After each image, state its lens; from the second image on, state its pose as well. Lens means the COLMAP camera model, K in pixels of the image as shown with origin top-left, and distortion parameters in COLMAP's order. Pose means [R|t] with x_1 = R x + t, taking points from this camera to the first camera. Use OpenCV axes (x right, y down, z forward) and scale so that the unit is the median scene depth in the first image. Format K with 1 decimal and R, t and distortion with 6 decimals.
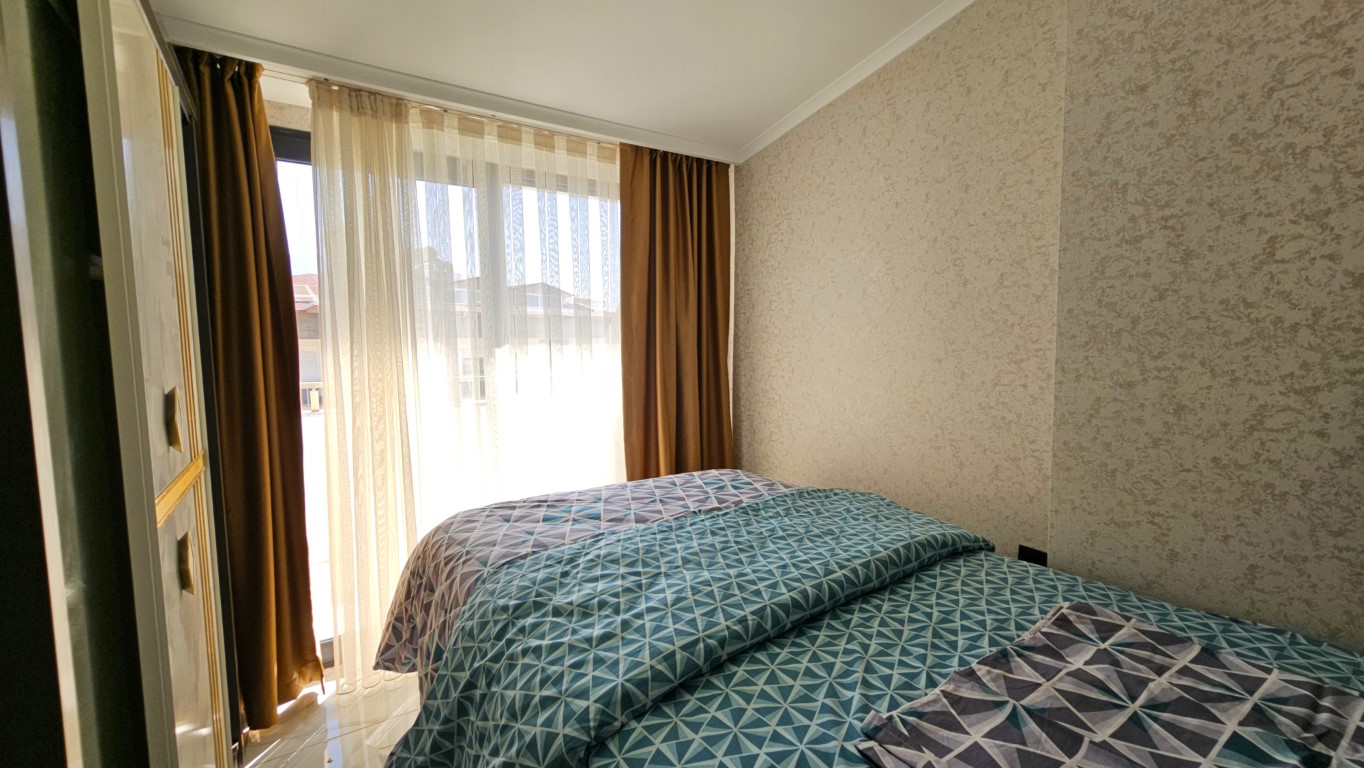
lens RADIAL K [[557.8, 0, 682.8], [0, 557.8, 392.5], [0, 0, 1]] dist [-0.002414, -0.000115]
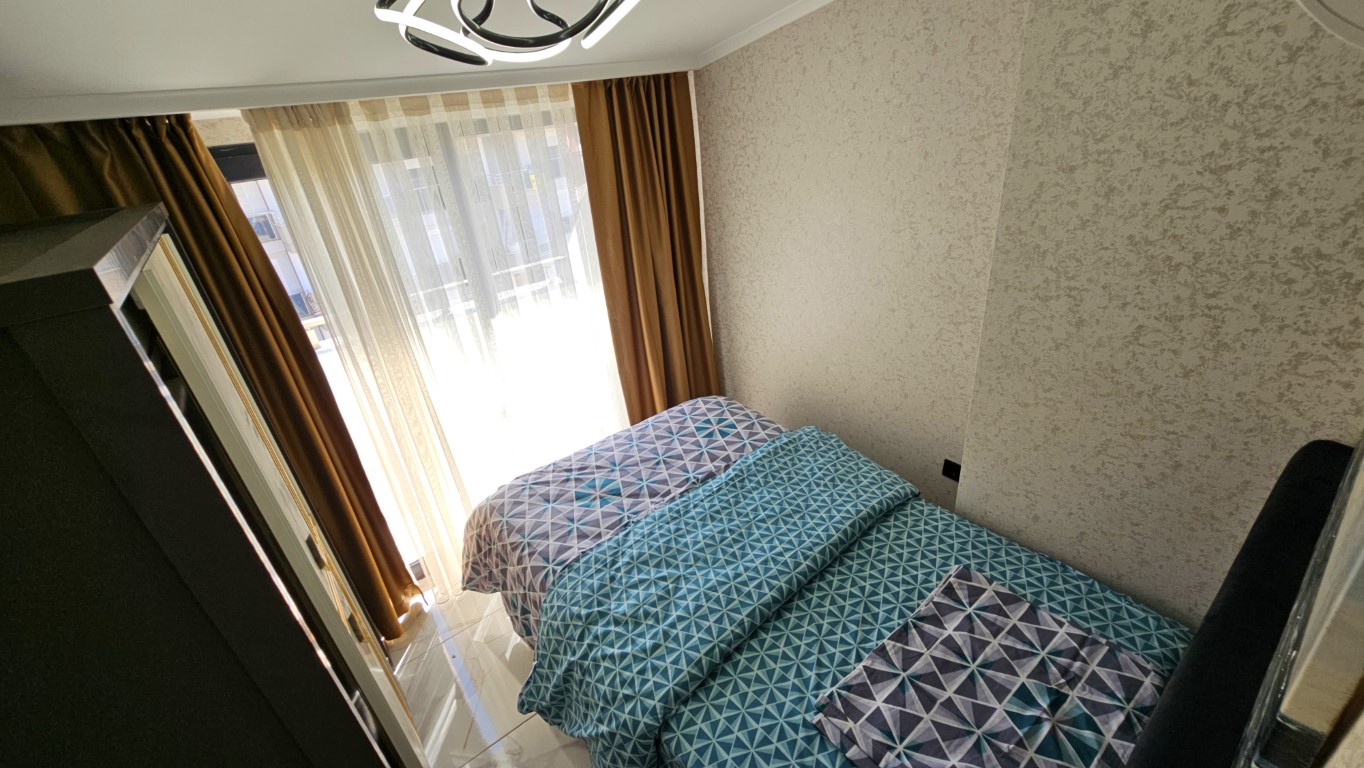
lens RADIAL K [[557.2, 0, 682.7], [0, 557.2, 391.1], [0, 0, 1]] dist [-0.007384, 0.004061]
pose [[0.993557, -0.111112, 0.022329, -0.013981], [0.094266, 0.919573, 0.381444, -0.677706], [-0.062916, -0.376882, 0.924122, -0.144318]]
